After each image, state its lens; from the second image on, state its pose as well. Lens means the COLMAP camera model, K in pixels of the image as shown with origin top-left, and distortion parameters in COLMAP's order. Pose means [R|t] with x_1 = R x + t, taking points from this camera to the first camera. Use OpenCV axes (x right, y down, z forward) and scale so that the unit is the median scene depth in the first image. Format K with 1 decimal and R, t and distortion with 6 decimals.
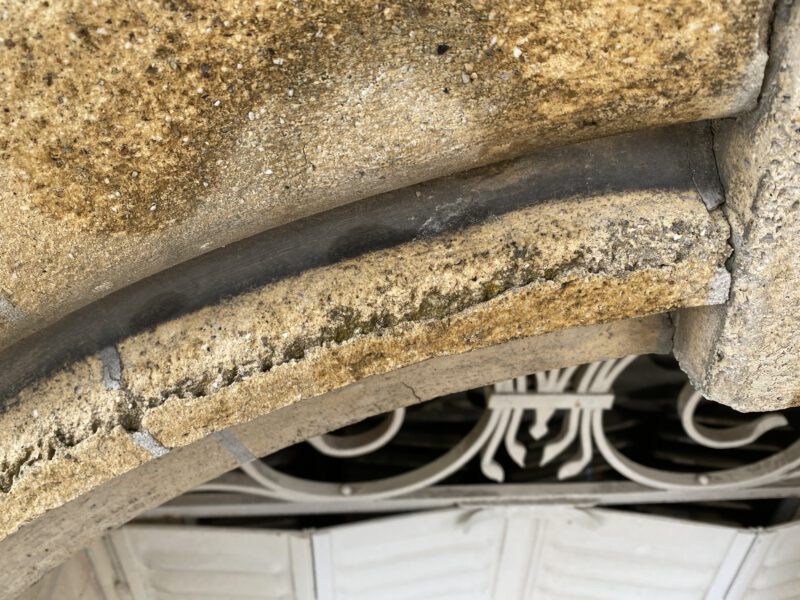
lens RADIAL K [[679.5, 0, 399.5], [0, 679.5, 299.4], [0, 0, 1]] dist [-0.013414, 0.018365]
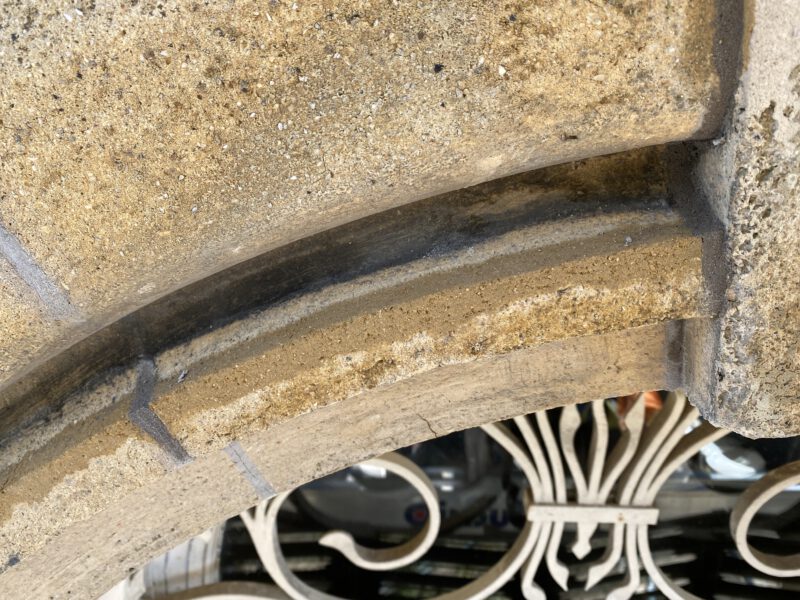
lens RADIAL K [[679.5, 0, 400.8], [0, 679.5, 300.9], [0, 0, 1]] dist [-0.013414, 0.018365]
pose [[0.997407, 0.008228, -0.071489, 0.066321], [-0.023057, 0.977605, -0.209179, 0.222971], [0.068167, 0.210285, 0.975261, -0.071591]]
